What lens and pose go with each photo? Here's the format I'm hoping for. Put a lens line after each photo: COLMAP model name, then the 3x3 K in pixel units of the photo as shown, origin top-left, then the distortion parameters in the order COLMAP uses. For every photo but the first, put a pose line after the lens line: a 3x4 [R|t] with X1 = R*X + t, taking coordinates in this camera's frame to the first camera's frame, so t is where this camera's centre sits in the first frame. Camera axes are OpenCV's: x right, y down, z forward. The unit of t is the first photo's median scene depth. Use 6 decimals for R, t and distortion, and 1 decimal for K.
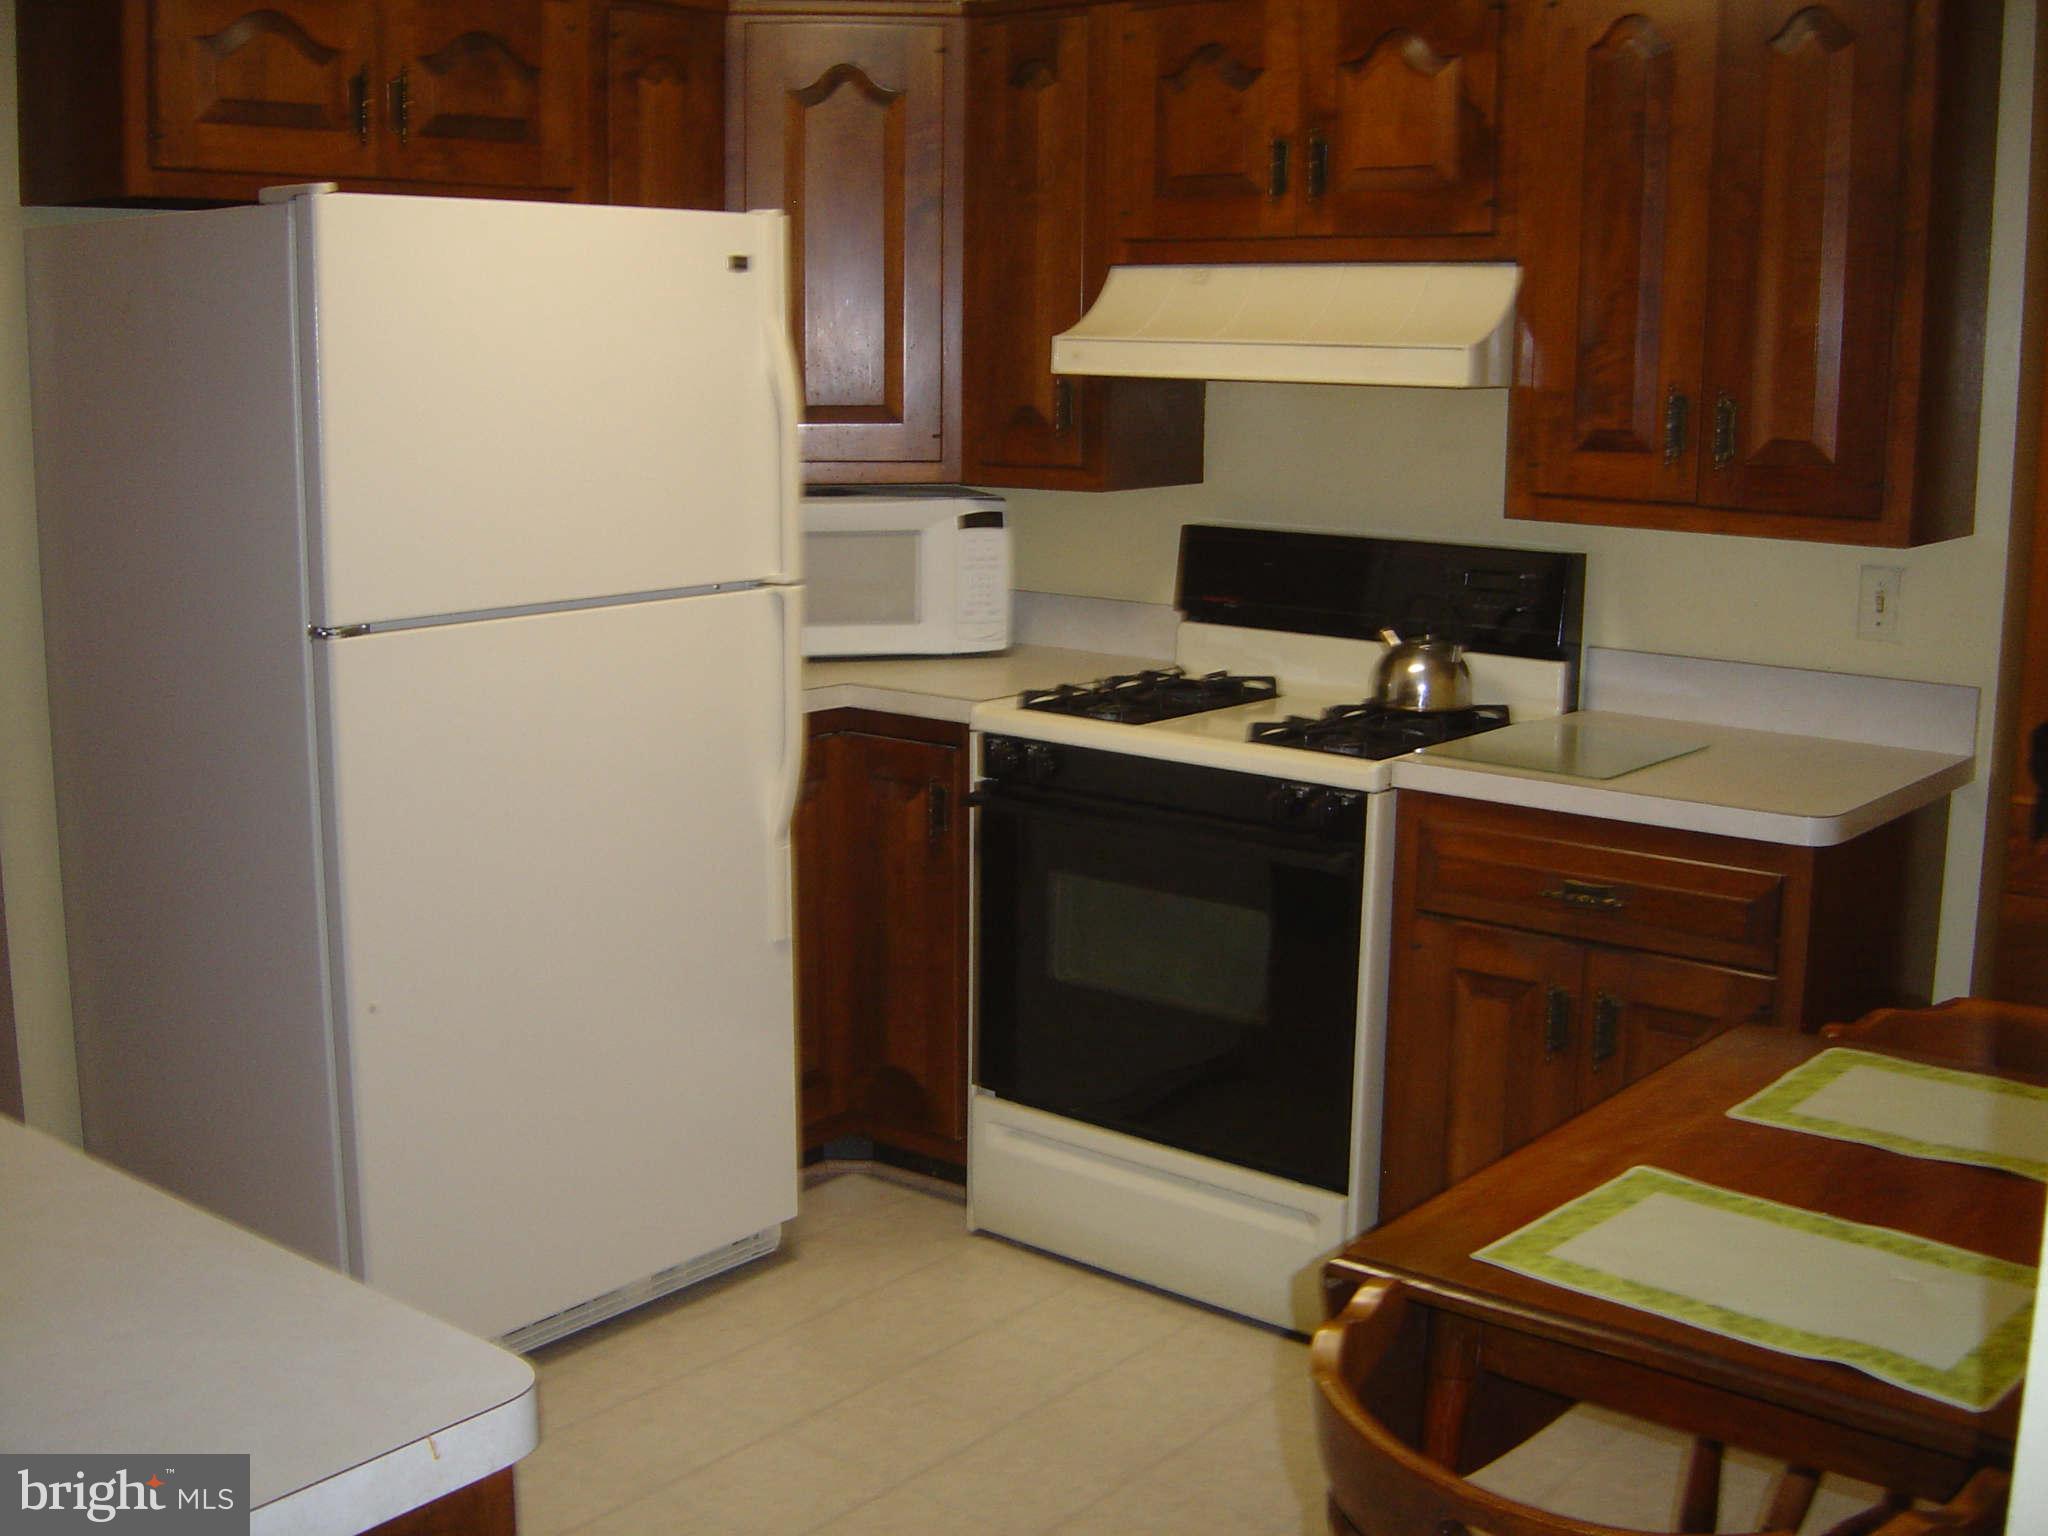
lens RADIAL K [[2307.3, 0, 1024.0], [0, 2307.3, 768.0], [0, 0, 1]] dist [-0.177091, 0.059715]
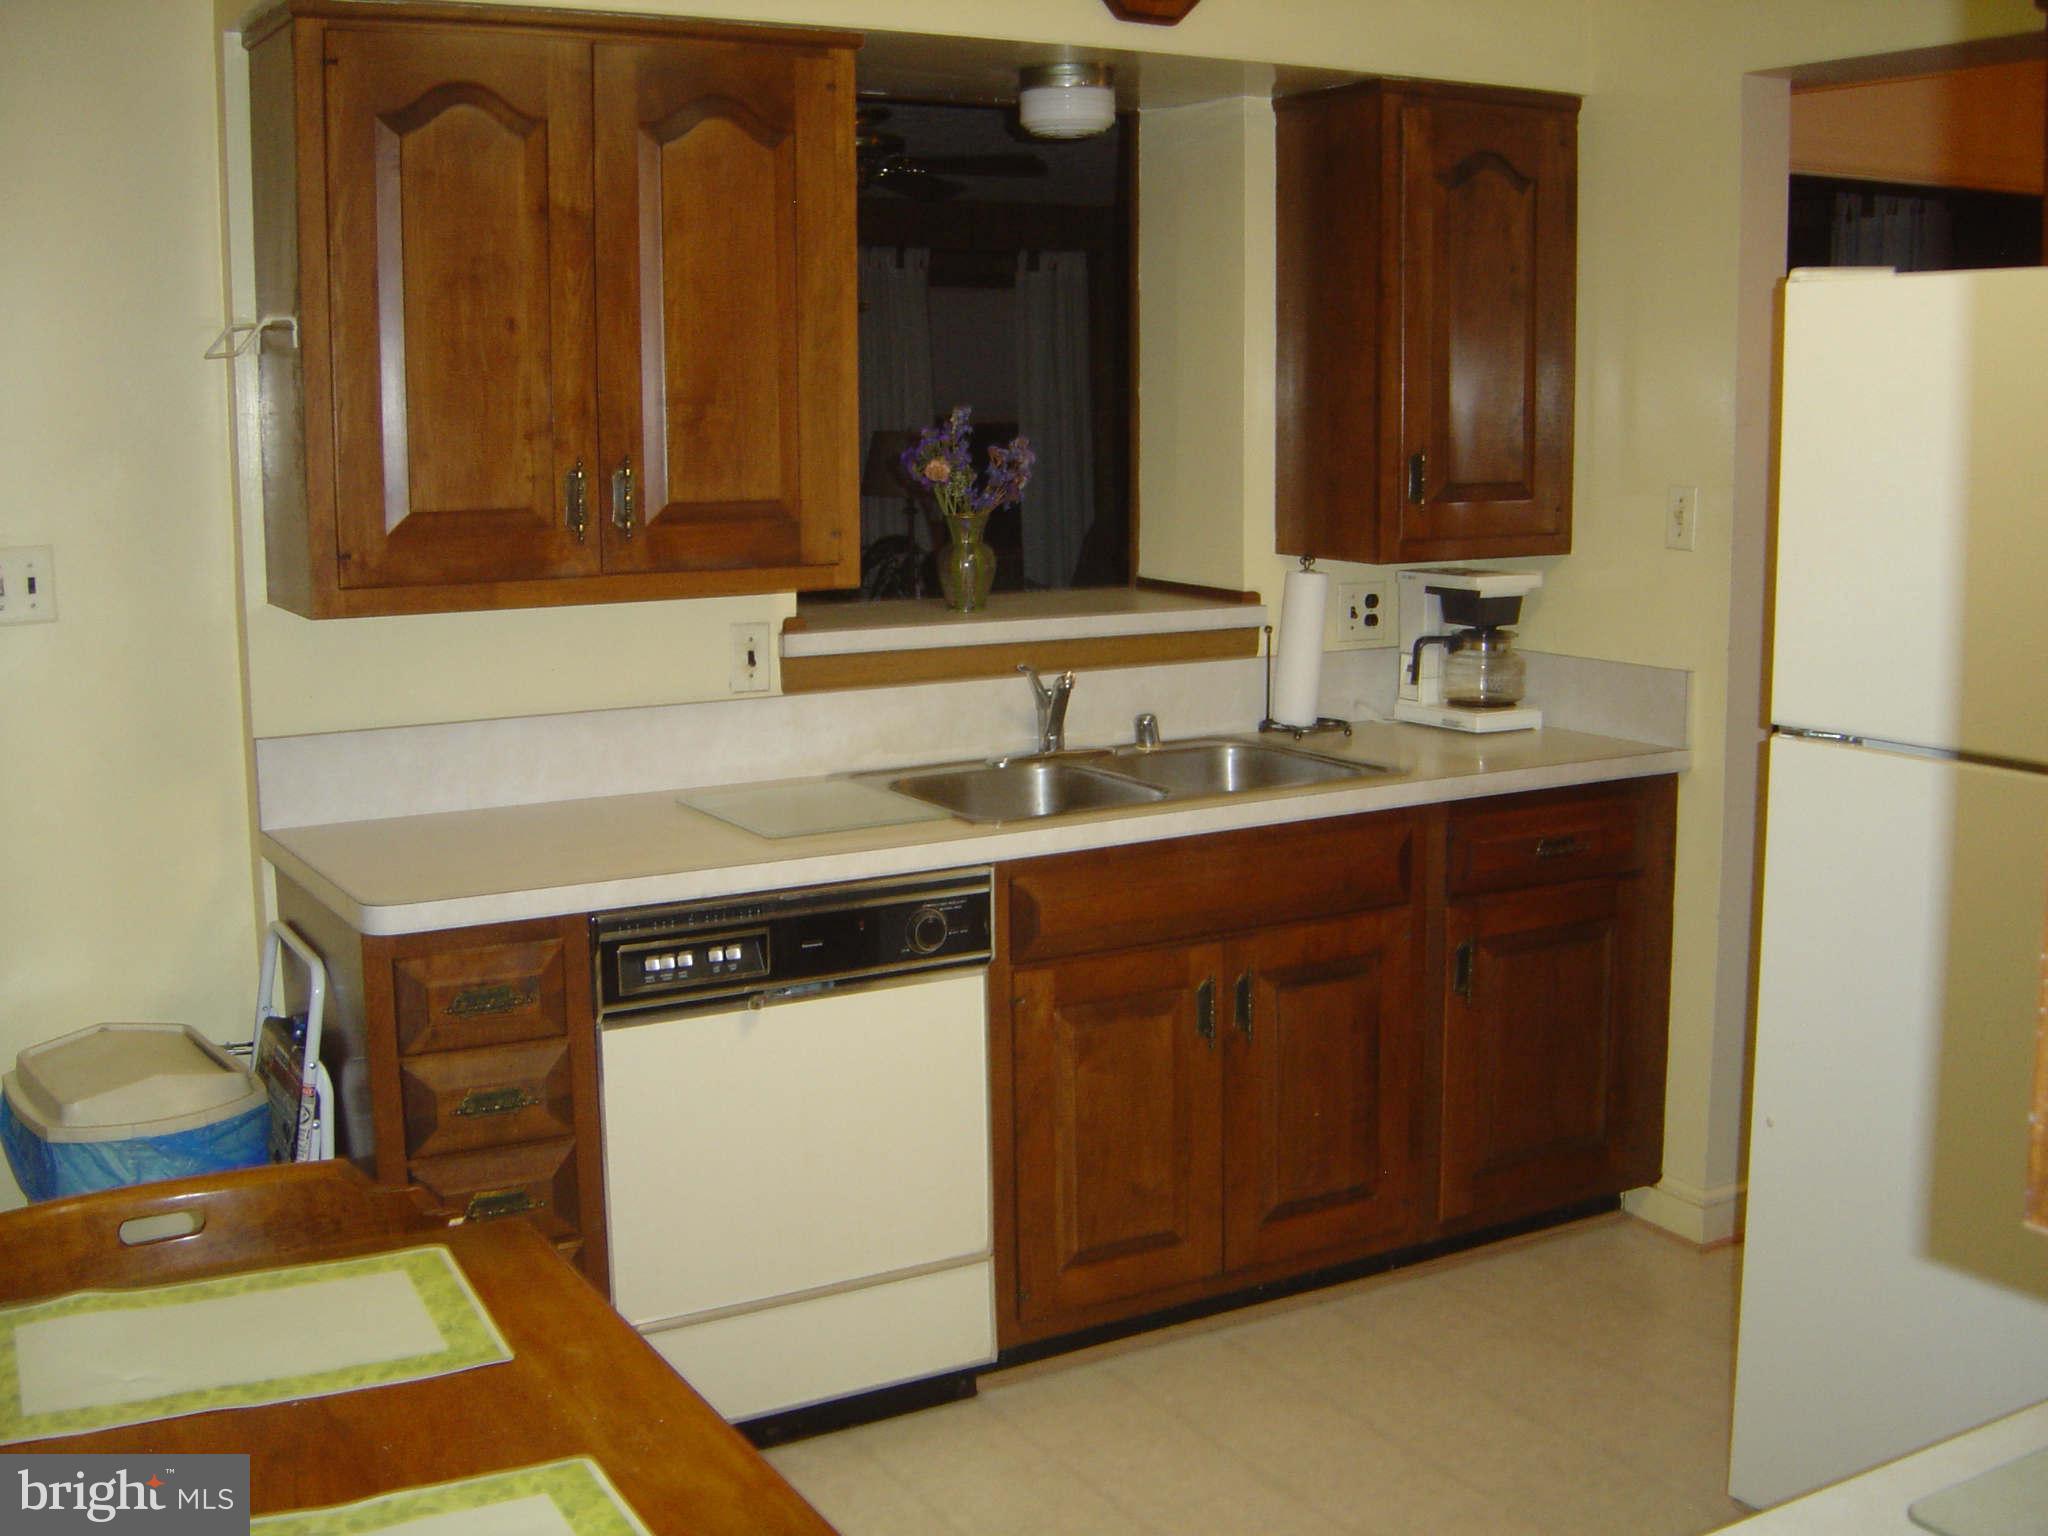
lens RADIAL K [[2307.3, 0, 1024.0], [0, 2307.3, 768.0], [0, 0, 1]] dist [-0.177091, 0.059715]
pose [[-0.362108, 0.139918, -0.921575, 0.932243], [-0.163949, 0.963698, 0.210732, -0.256319], [0.917605, 0.227399, -0.326023, 1.338385]]
